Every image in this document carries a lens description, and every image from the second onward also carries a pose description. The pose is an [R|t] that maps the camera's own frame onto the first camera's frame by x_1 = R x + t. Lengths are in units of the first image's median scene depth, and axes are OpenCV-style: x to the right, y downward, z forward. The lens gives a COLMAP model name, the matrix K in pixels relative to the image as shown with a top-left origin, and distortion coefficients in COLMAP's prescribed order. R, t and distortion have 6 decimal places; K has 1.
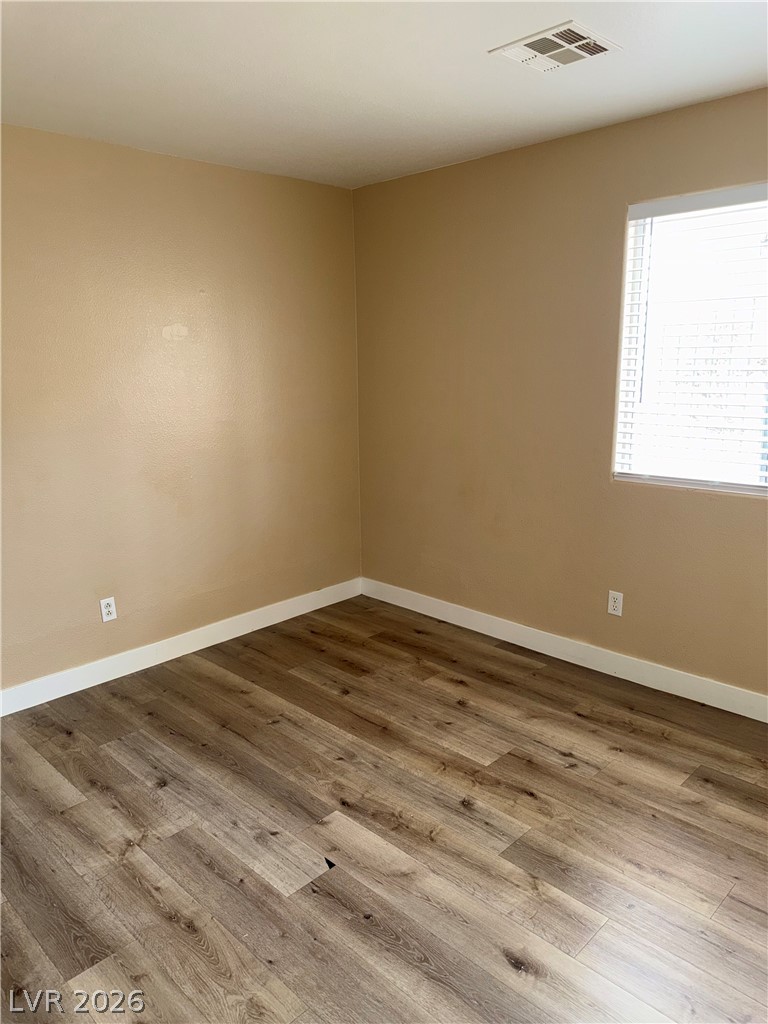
lens RADIAL K [[733.0, 0, 384.0], [0, 733.0, 512.0], [0, 0, 1]] dist [0.080498, -0.084782]
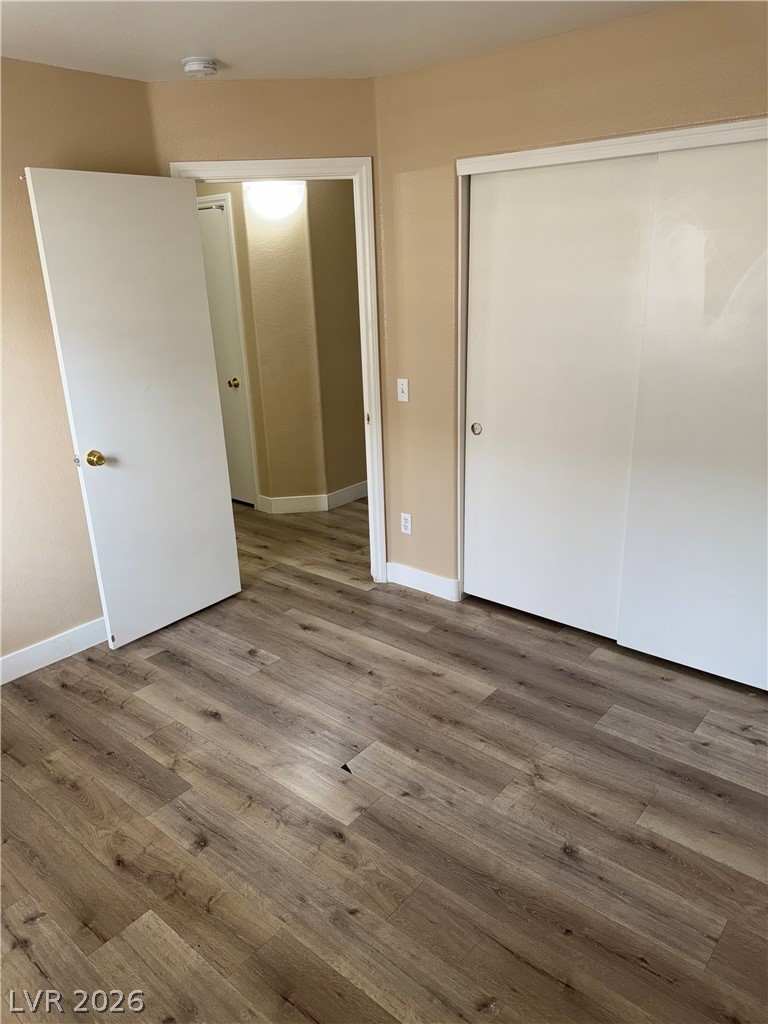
lens RADIAL K [[733.0, 0, 384.0], [0, 733.0, 512.0], [0, 0, 1]] dist [0.080498, -0.084782]
pose [[-0.995525, 0.077199, -0.054505, -0.088922], [0.037971, 0.854929, 0.517353, -0.400412], [0.086537, 0.512968, -0.854035, 1.588528]]
